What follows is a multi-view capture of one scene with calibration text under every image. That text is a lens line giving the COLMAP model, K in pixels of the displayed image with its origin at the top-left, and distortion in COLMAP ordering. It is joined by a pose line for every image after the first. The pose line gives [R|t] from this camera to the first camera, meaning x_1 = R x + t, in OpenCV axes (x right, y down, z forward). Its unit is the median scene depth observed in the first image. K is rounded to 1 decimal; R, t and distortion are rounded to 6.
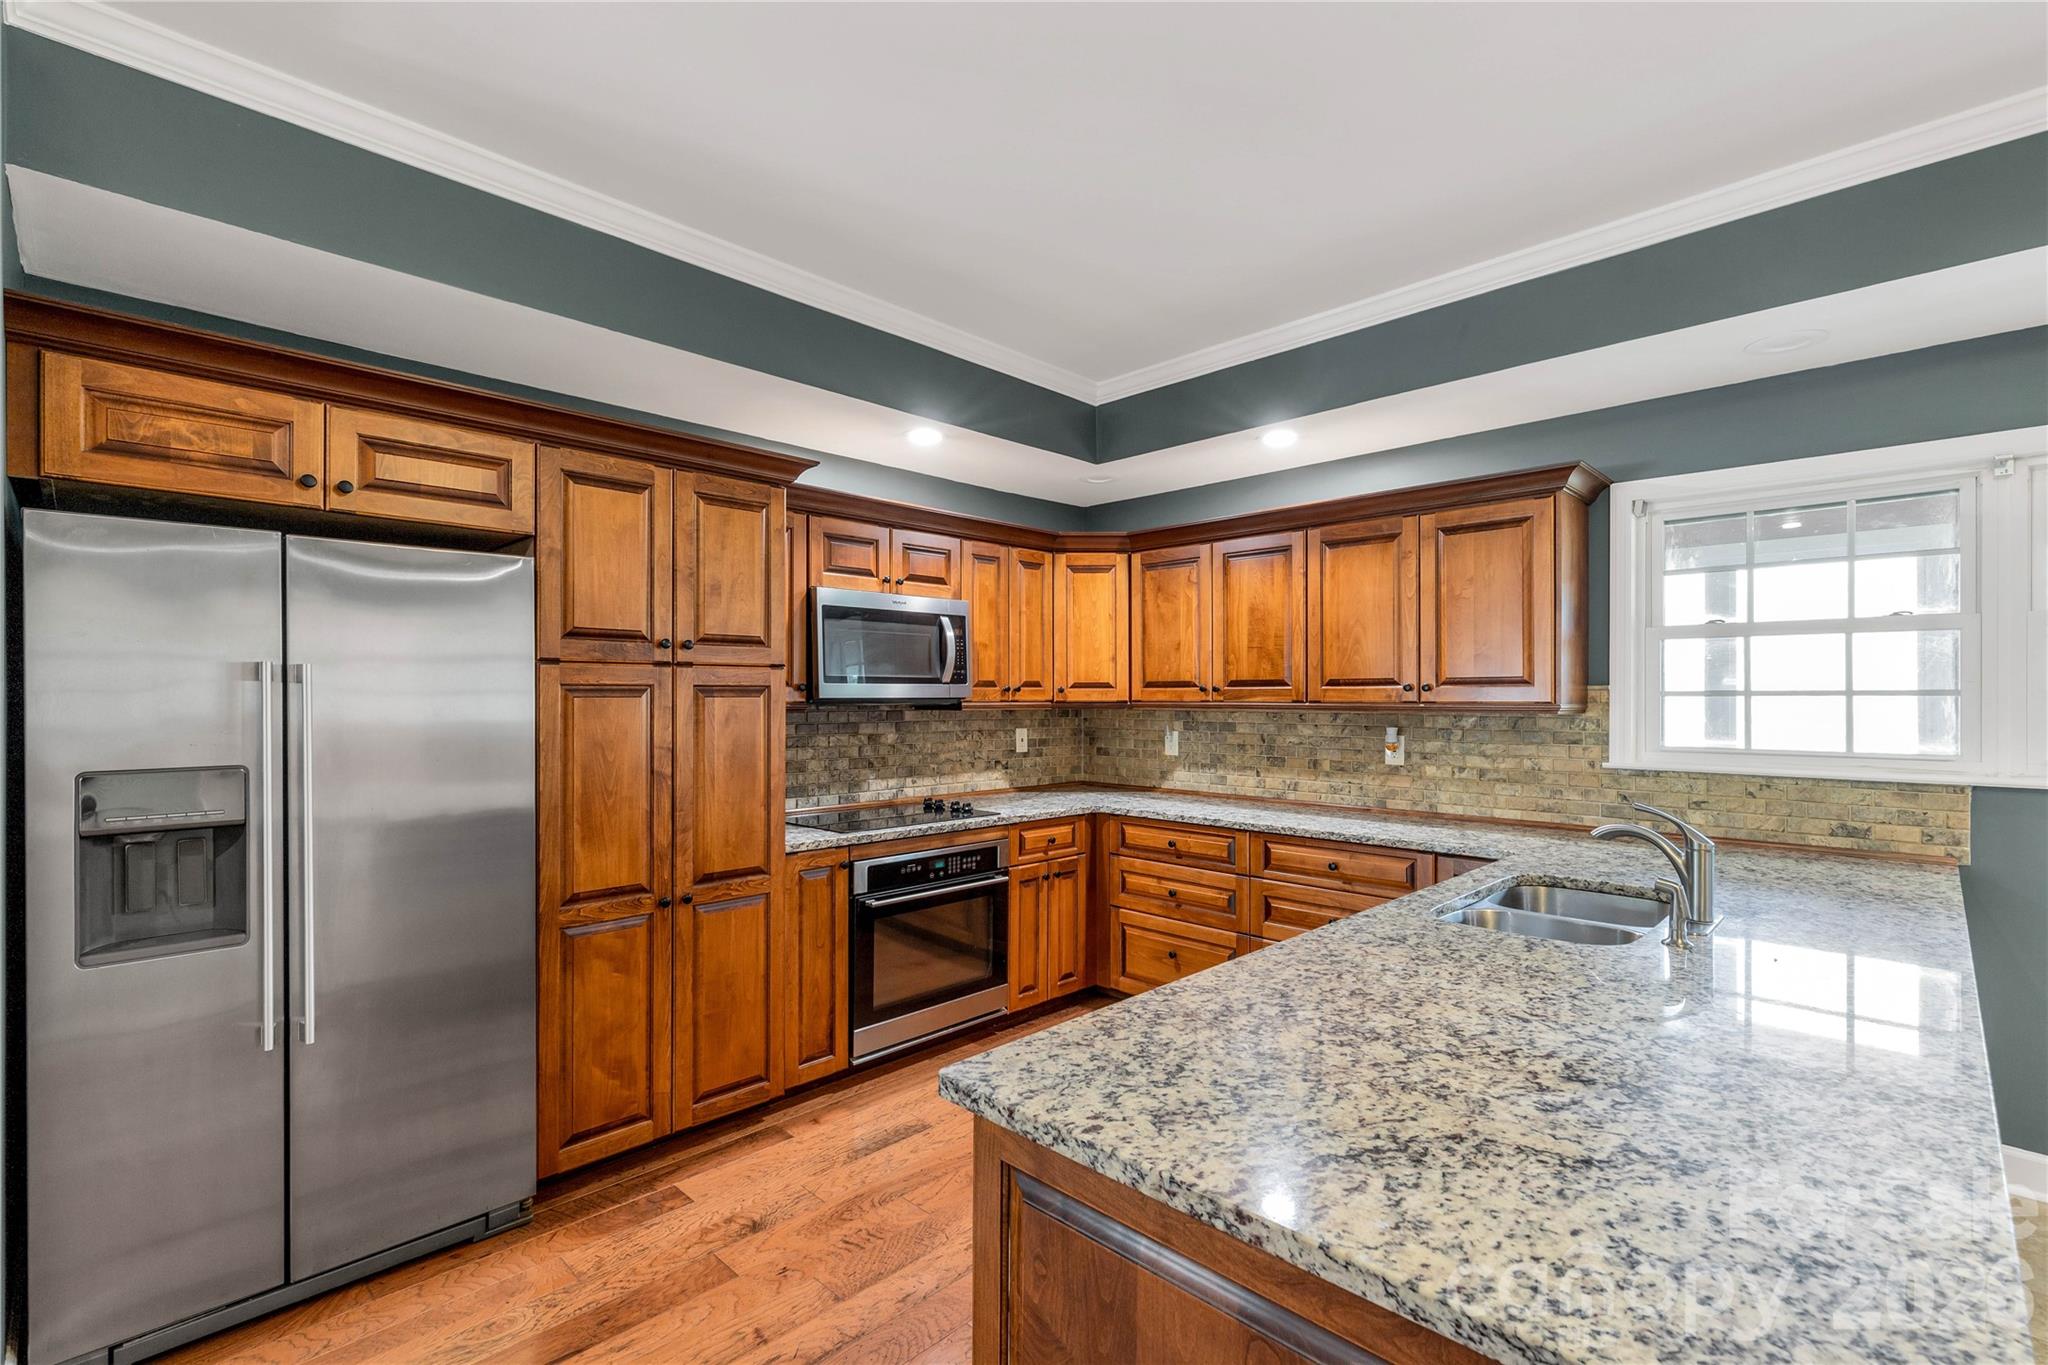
lens RADIAL K [[920.7, 0, 1020.3], [0, 920.7, 690.4], [0, 0, 1]] dist [0.003146, -0.000278]
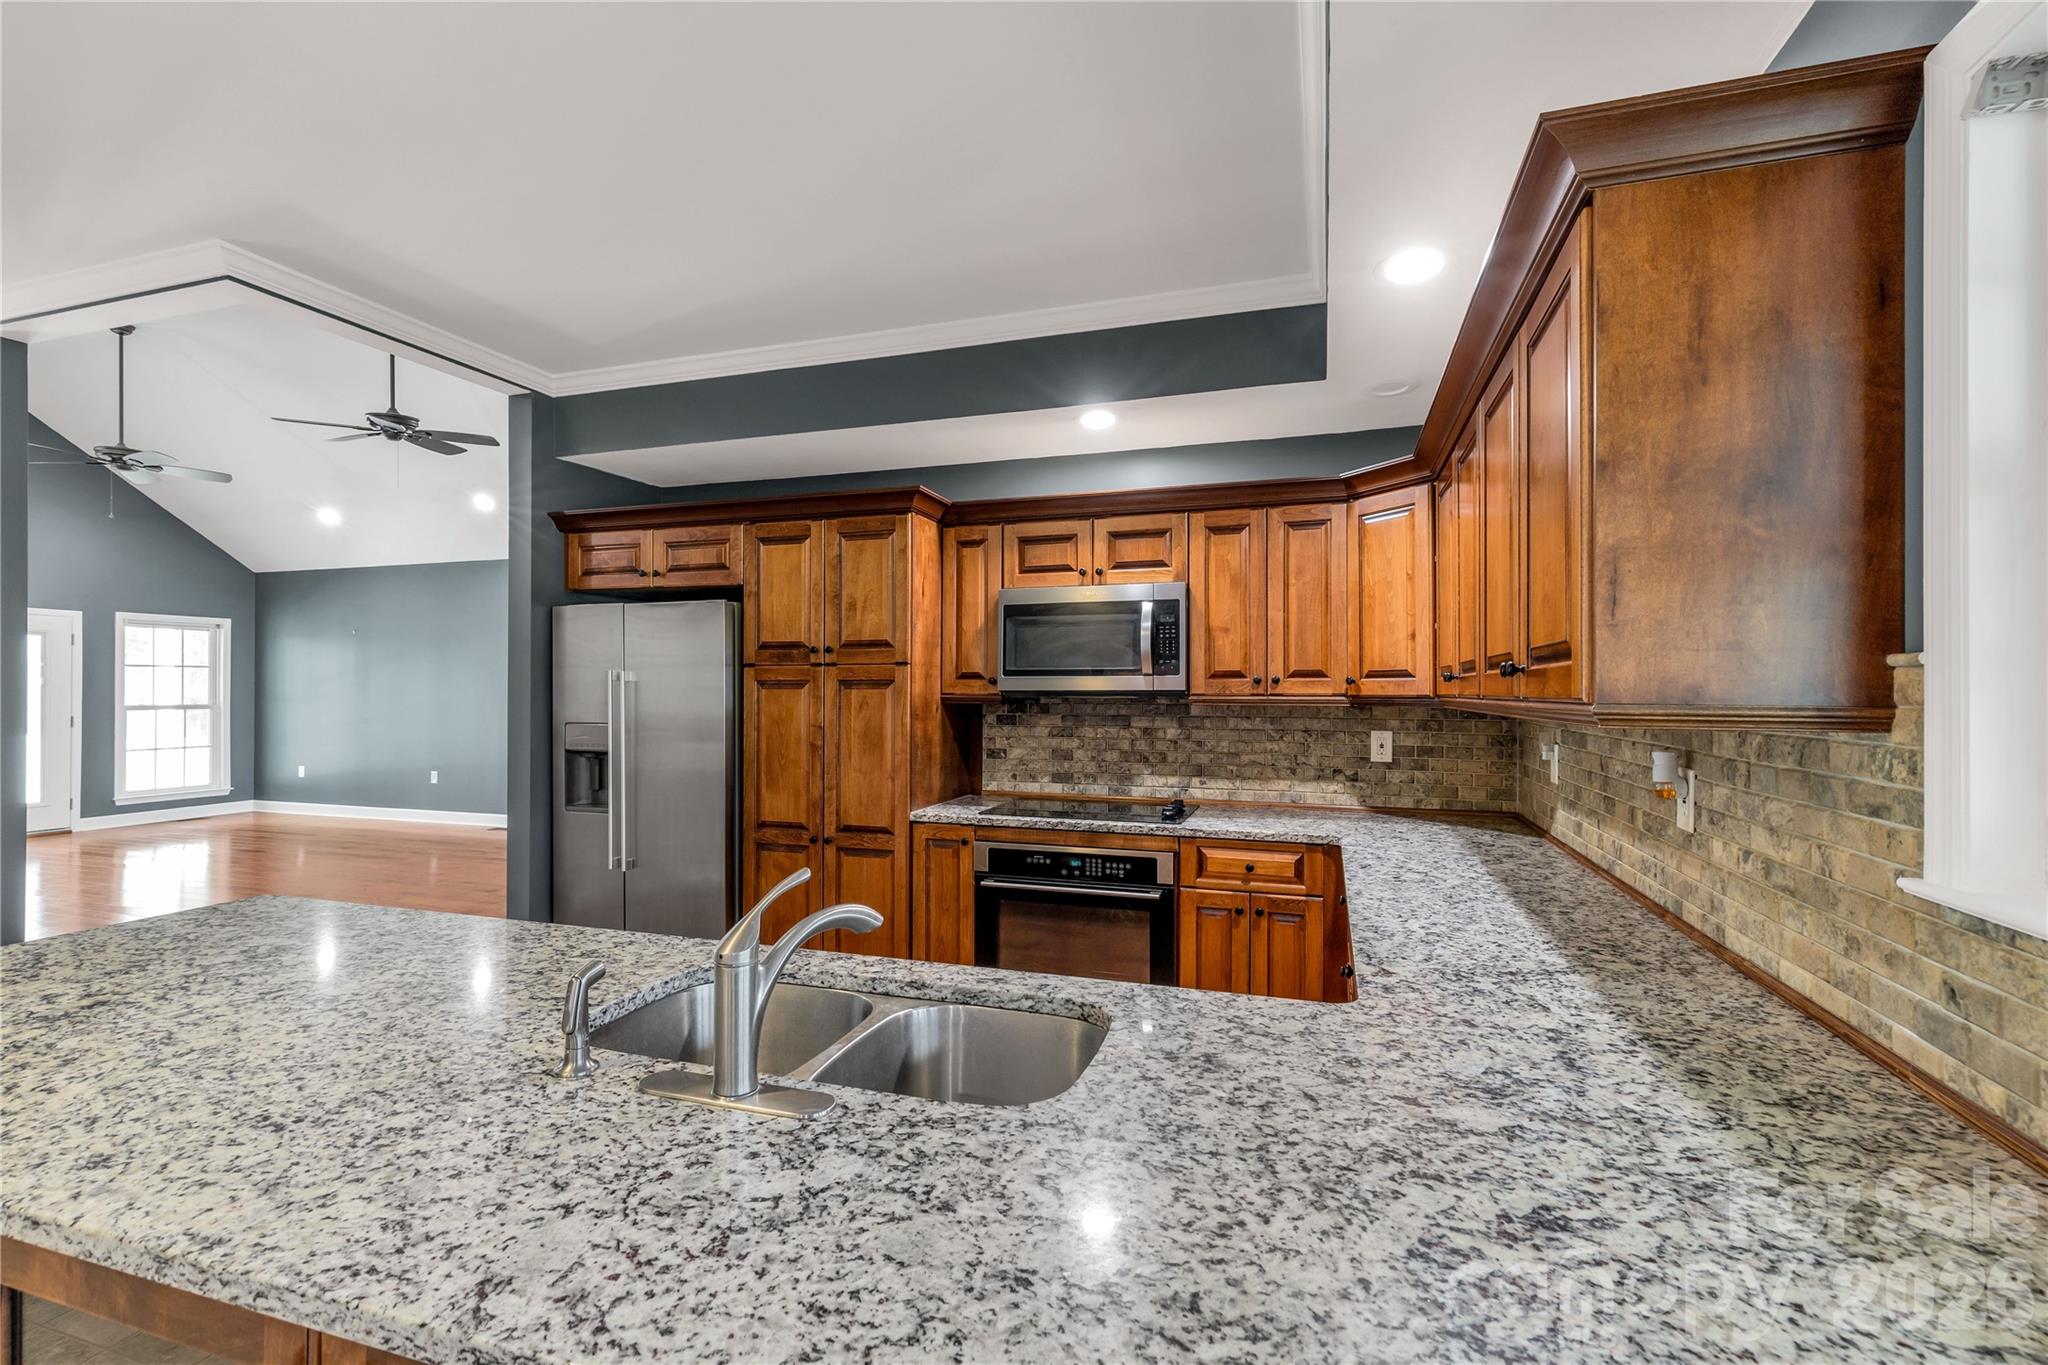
lens RADIAL K [[920.7, 0, 1031.6], [0, 920.7, 686.3], [0, 0, 1]] dist [0.003146, -0.000278]
pose [[0.444481, -0.003667, -0.895781, 0.711474], [0.004007, 0.999990, -0.002105, 0.005448], [0.895779, -0.002654, 0.444491, 0.498389]]
